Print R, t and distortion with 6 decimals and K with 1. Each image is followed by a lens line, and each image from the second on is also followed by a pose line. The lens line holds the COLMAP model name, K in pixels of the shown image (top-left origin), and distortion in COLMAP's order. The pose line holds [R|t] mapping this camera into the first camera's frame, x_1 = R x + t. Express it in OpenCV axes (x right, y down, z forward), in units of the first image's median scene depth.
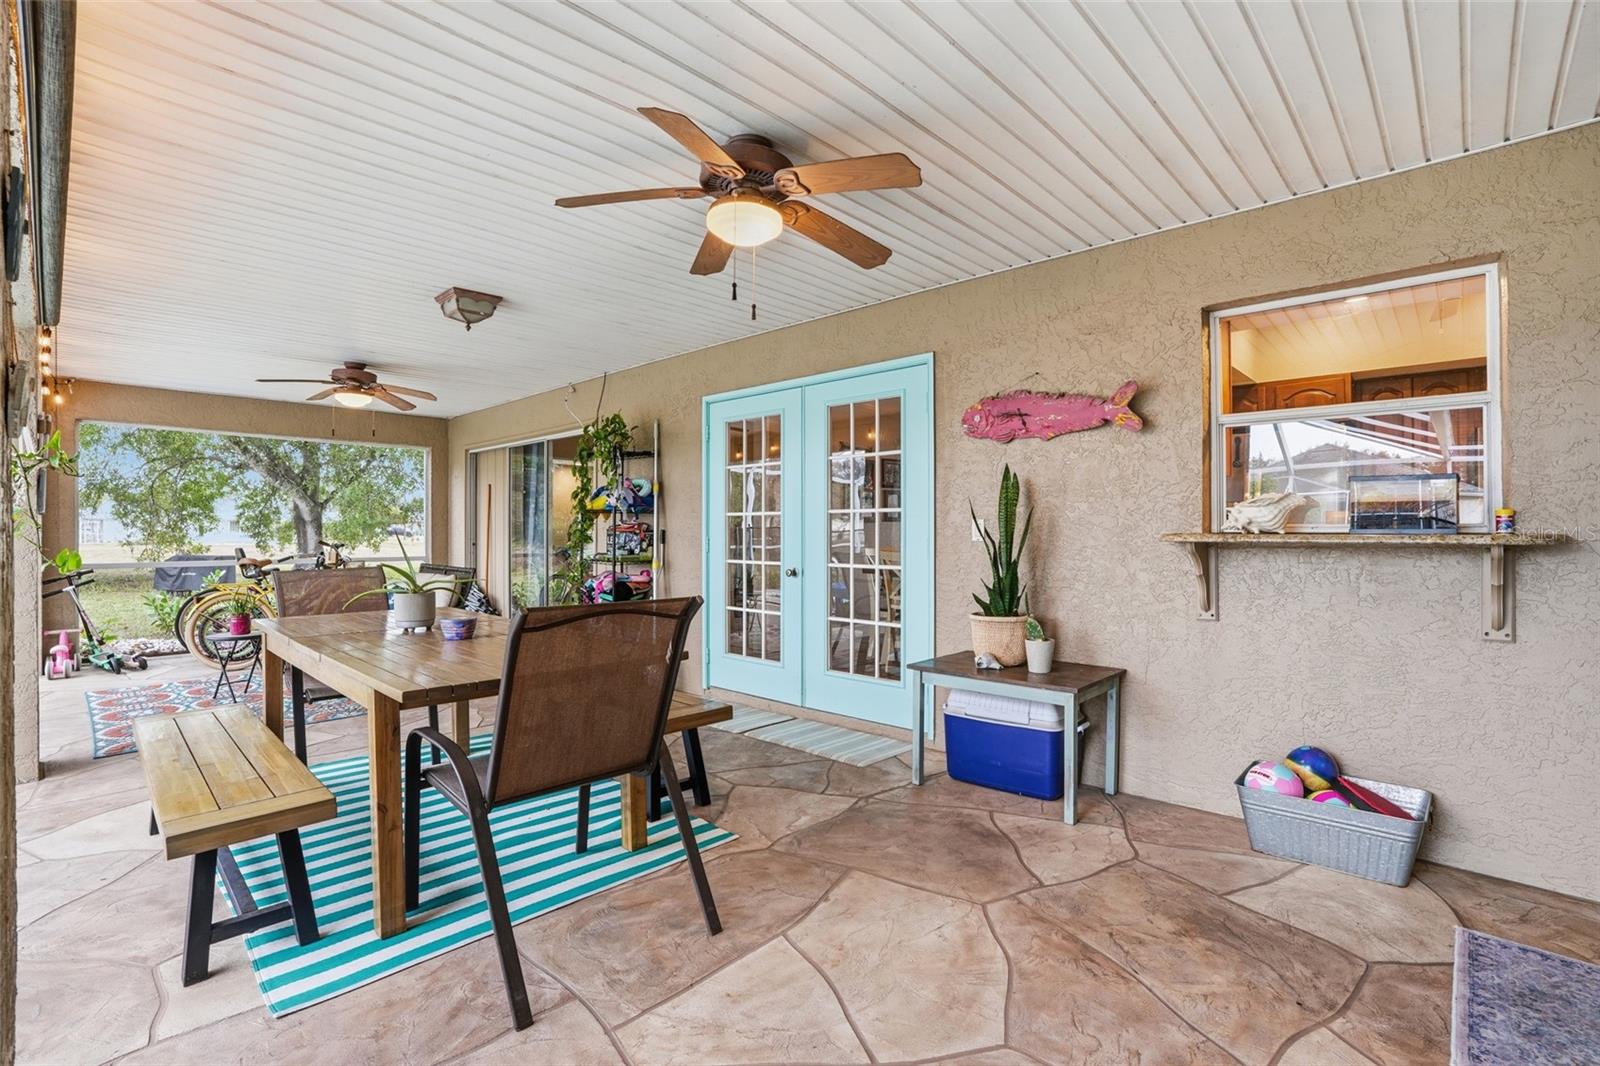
lens RADIAL K [[740.6, 0, 793.1], [0, 740.6, 529.3], [0, 0, 1]] dist [-0.043699, 0.000636]
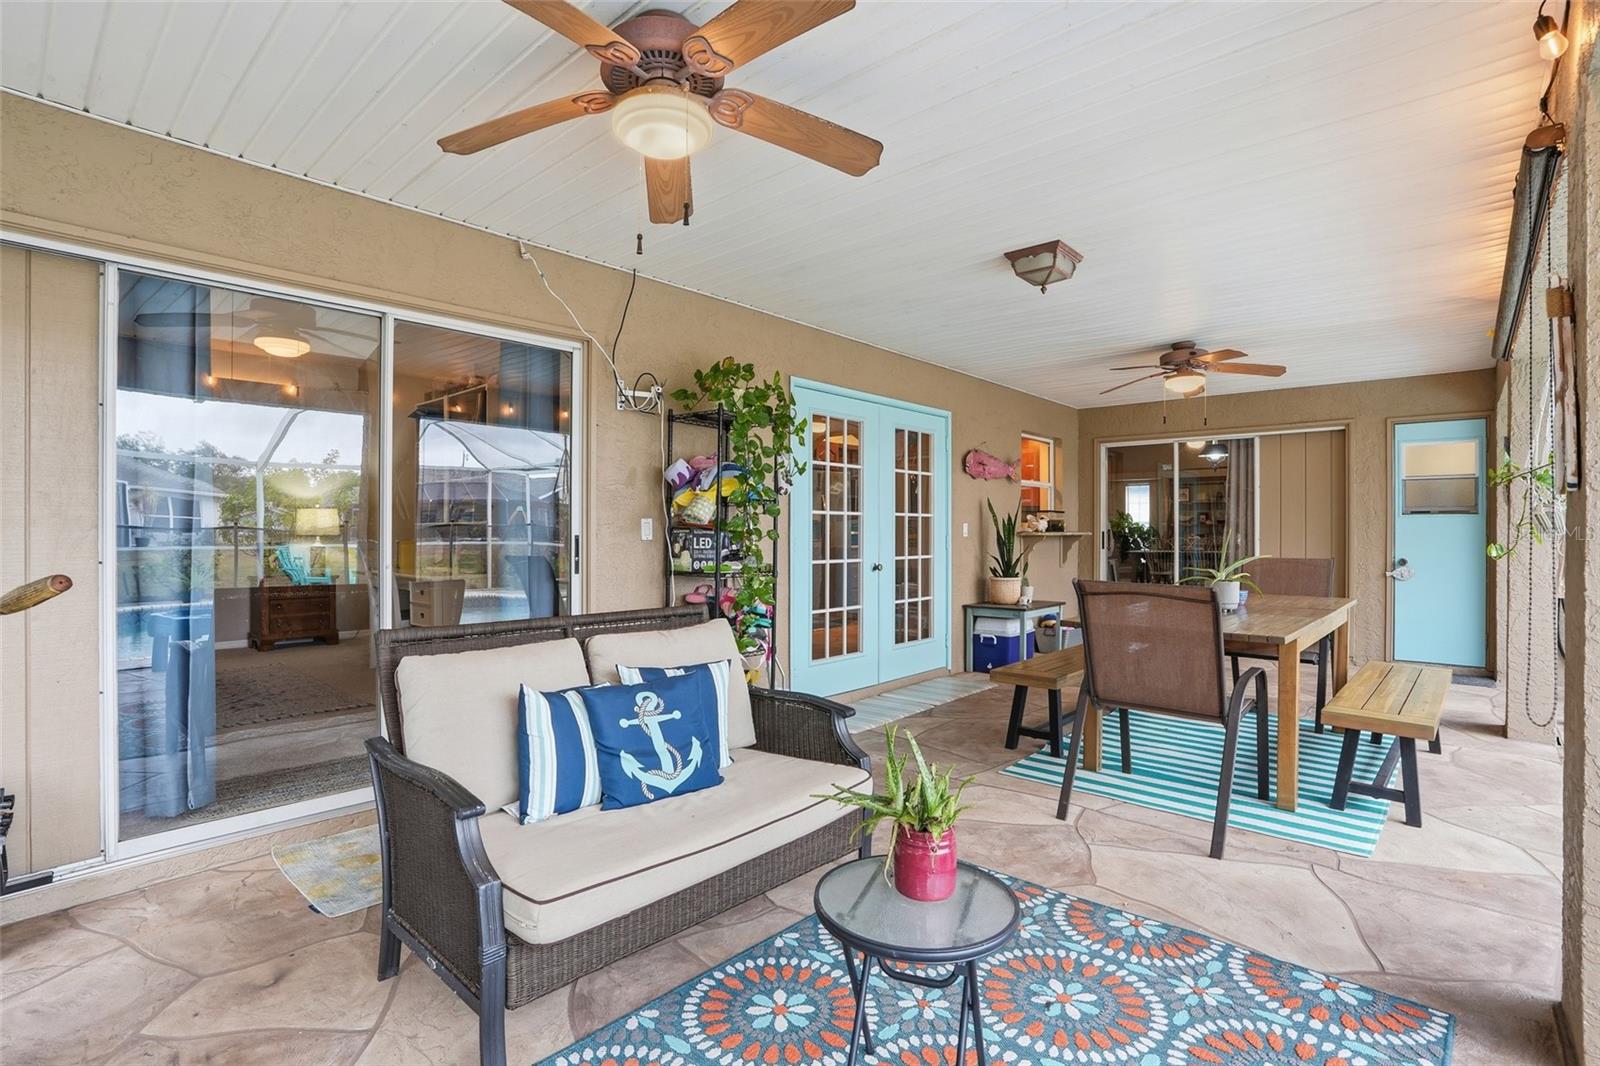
lens RADIAL K [[774.0, 0, 805.3], [0, 774.0, 534.8], [0, 0, 1]] dist [-0.028032, -0.000331]
pose [[-0.051616, -0.003016, 0.998662, -1.131013], [-0.007467, 0.999969, 0.002634, 0.006164], [-0.998639, -0.007321, -0.051637, 1.125644]]
